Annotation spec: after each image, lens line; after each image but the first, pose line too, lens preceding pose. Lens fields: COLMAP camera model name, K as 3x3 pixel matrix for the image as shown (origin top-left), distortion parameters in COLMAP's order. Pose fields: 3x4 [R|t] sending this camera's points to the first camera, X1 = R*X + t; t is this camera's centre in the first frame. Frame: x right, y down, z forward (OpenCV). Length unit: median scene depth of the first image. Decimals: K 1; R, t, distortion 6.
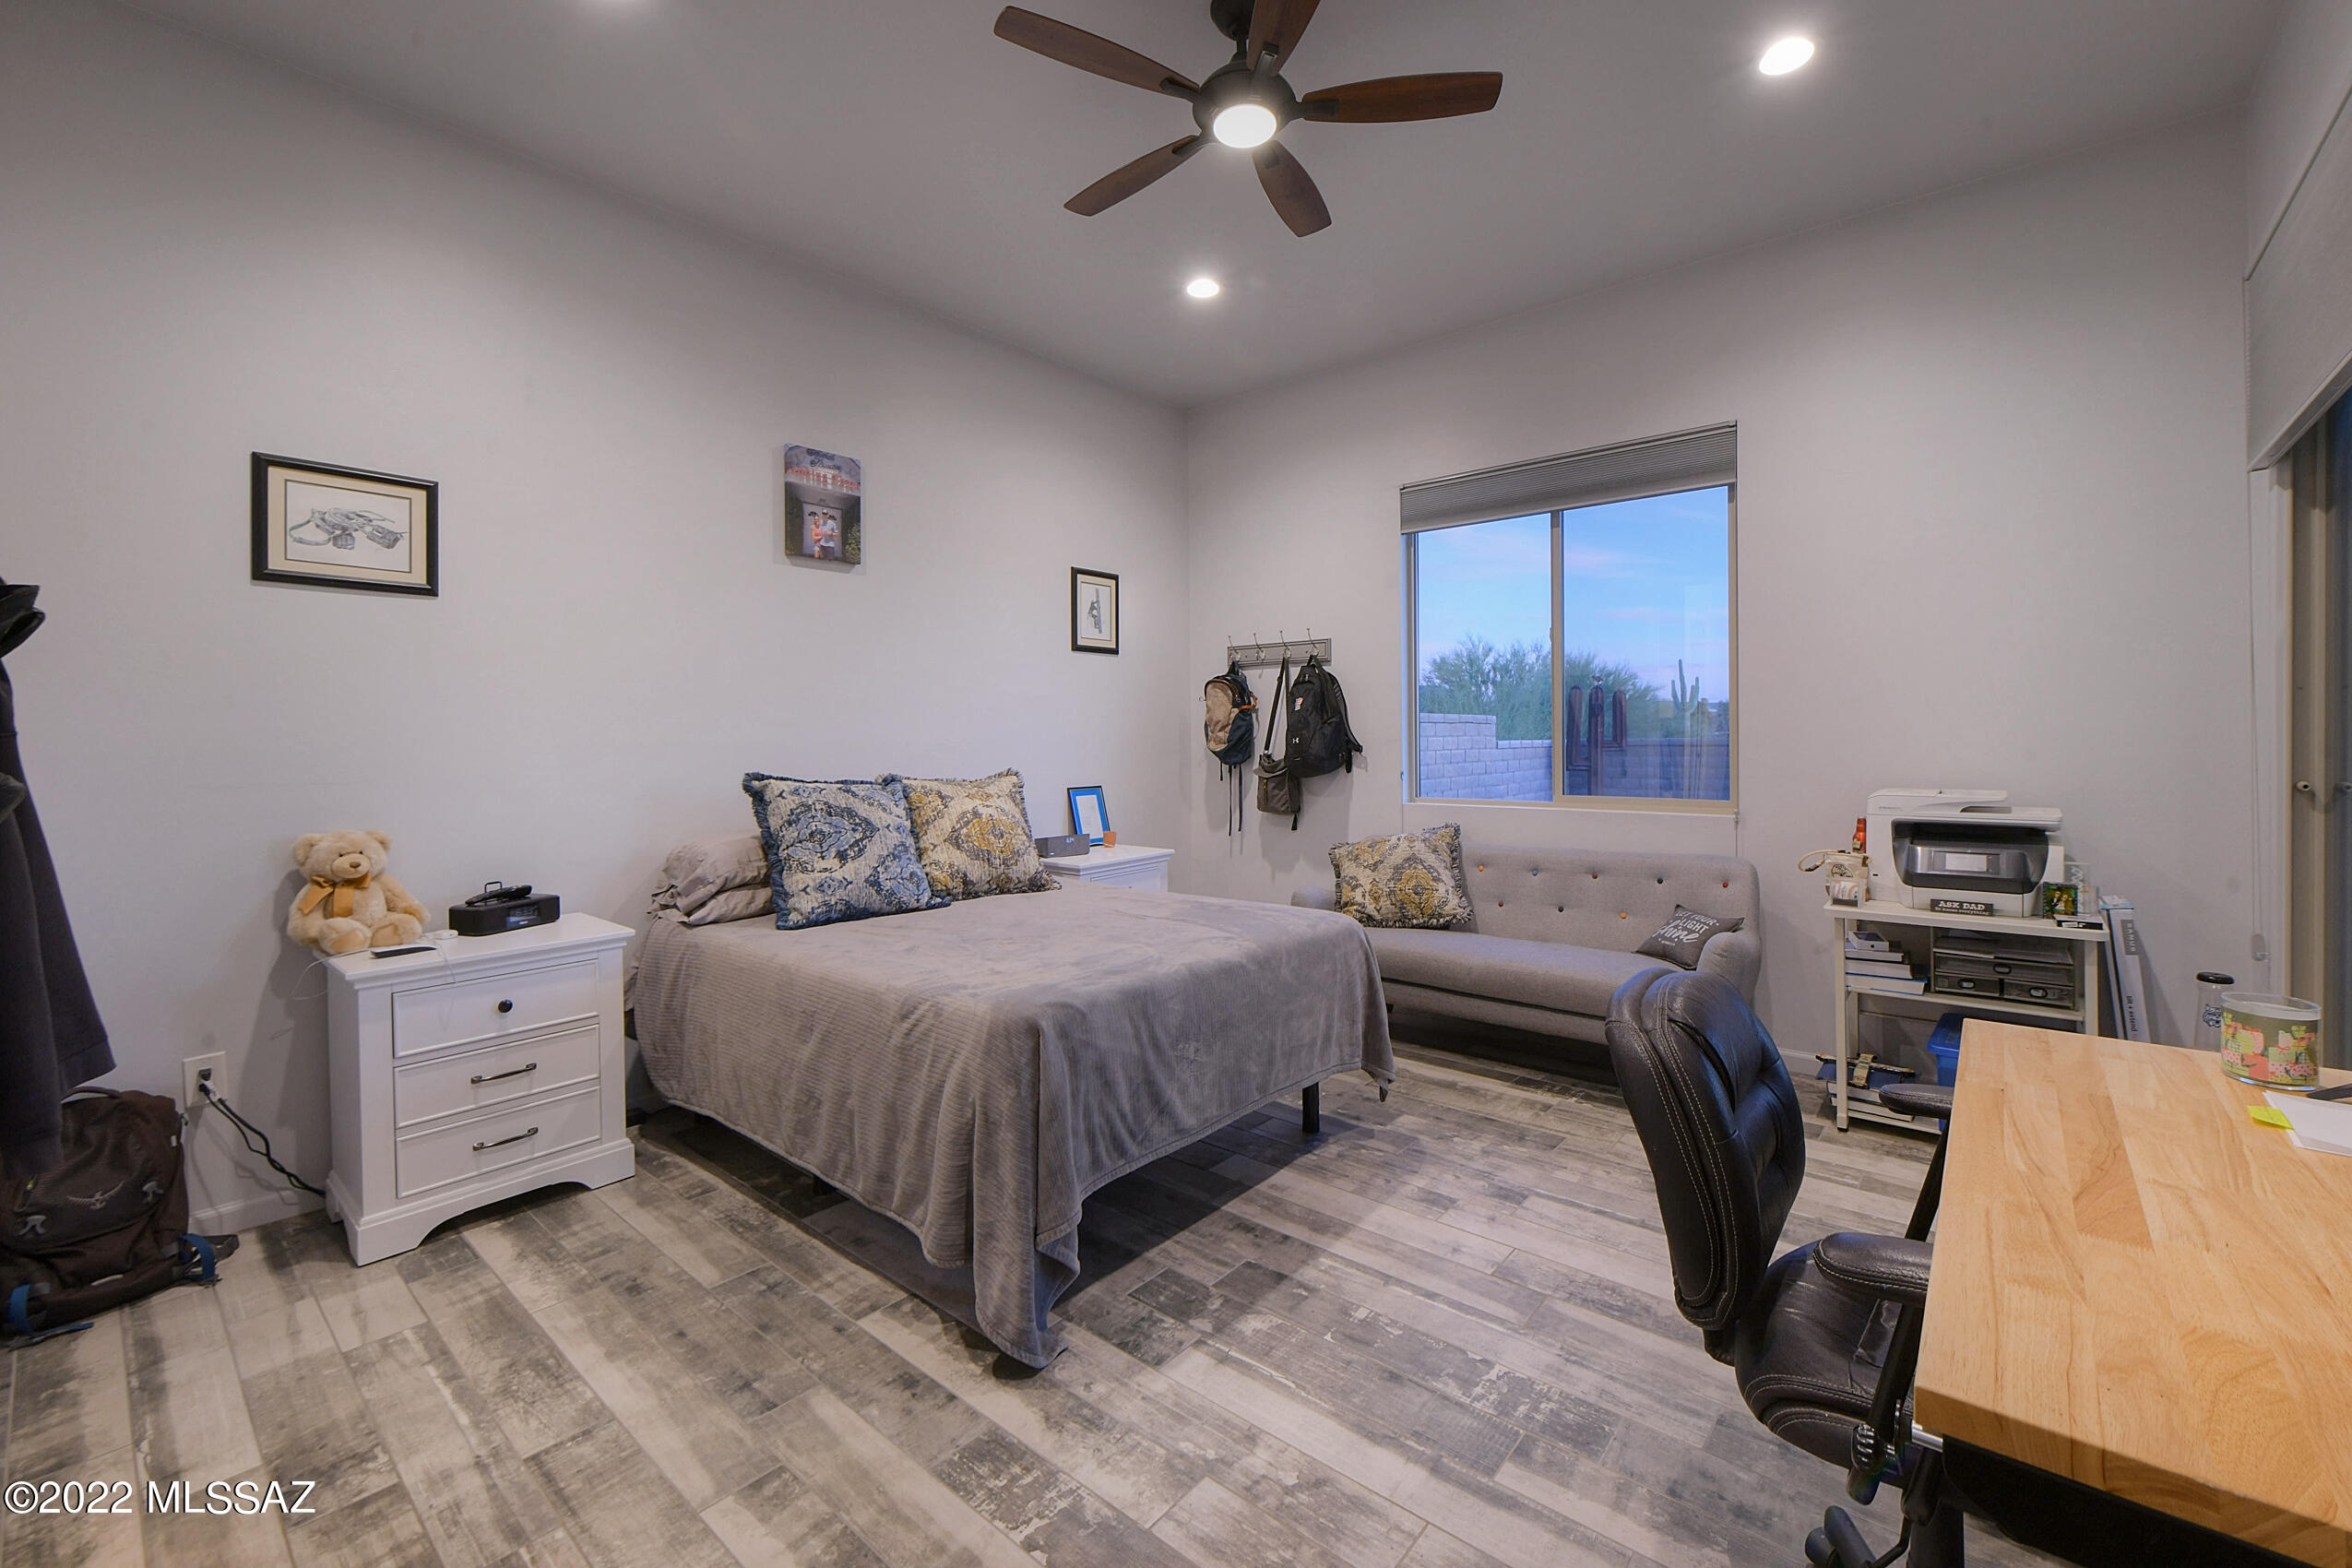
lens RADIAL K [[952.1, 0, 1180.2], [0, 952.1, 767.6], [0, 0, 1]] dist [-0.005861, -0.000183]
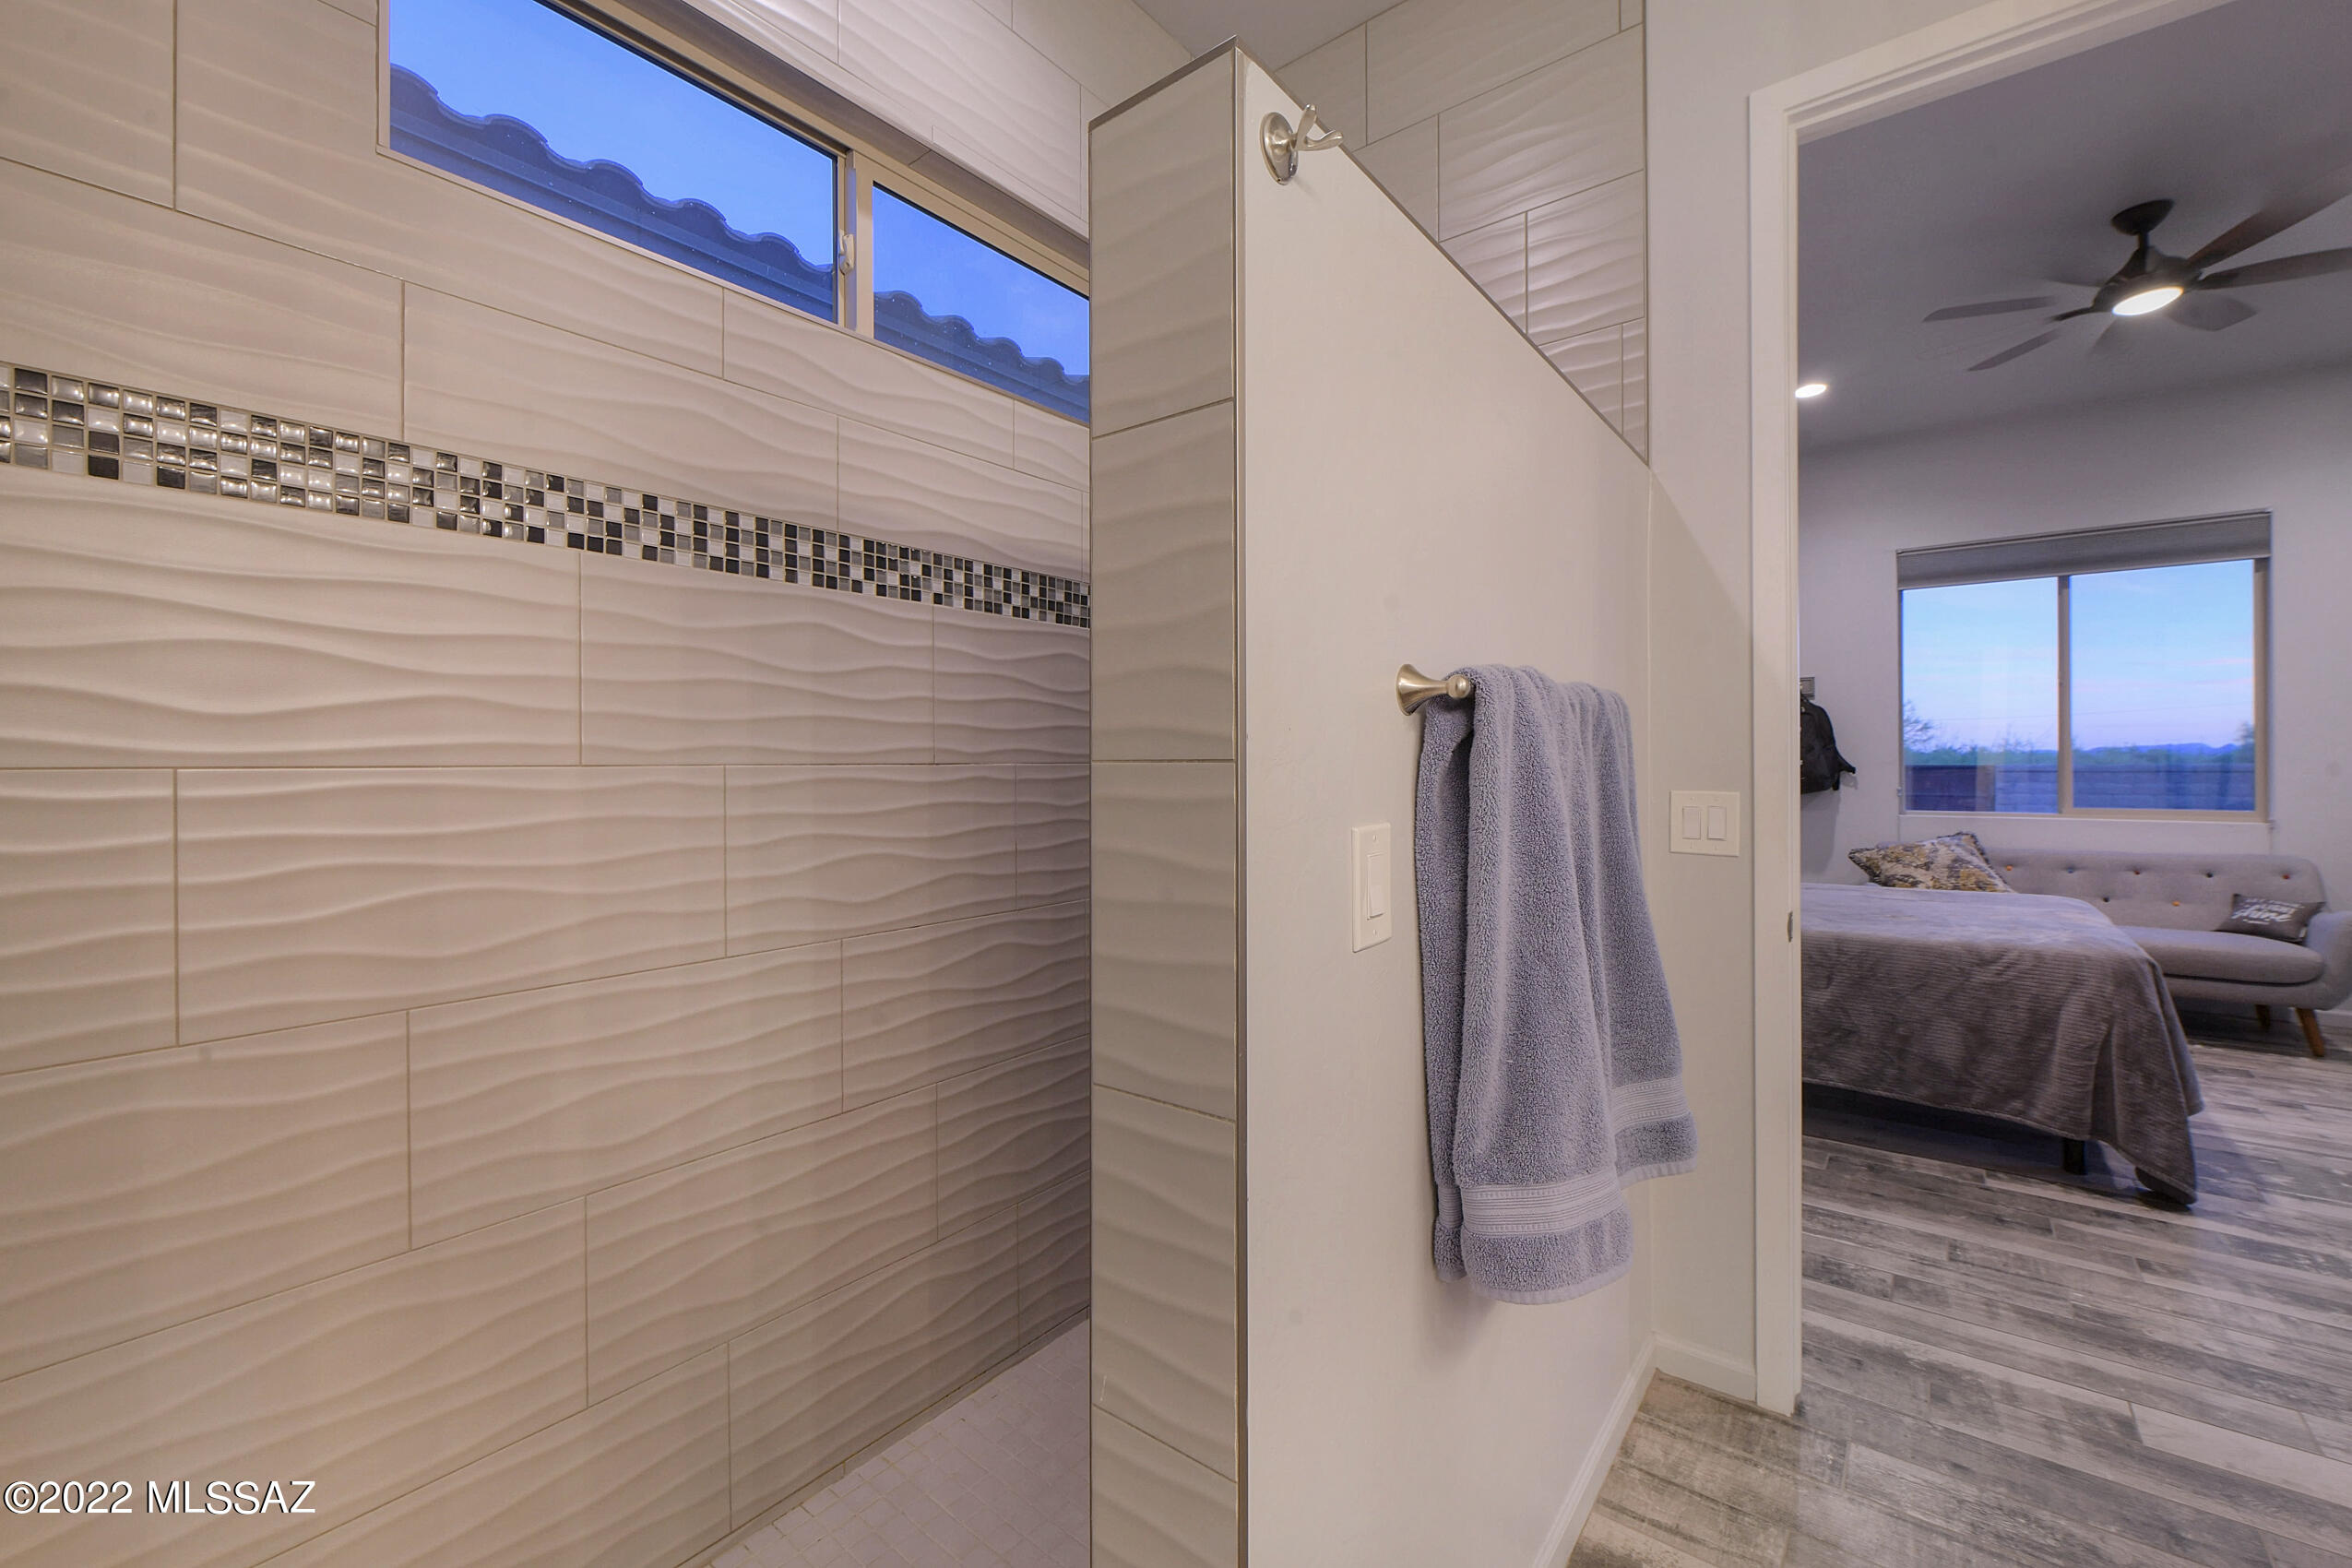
lens RADIAL K [[952.1, 0, 1105.4], [0, 952.1, 778.4], [0, 0, 1]] dist [-0.005861, -0.000183]
pose [[0.999316, 0.004787, 0.036679, -1.531295], [-0.004117, 0.999823, -0.018332, 0.032278], [-0.036760, 0.018168, 0.999159, -0.288456]]
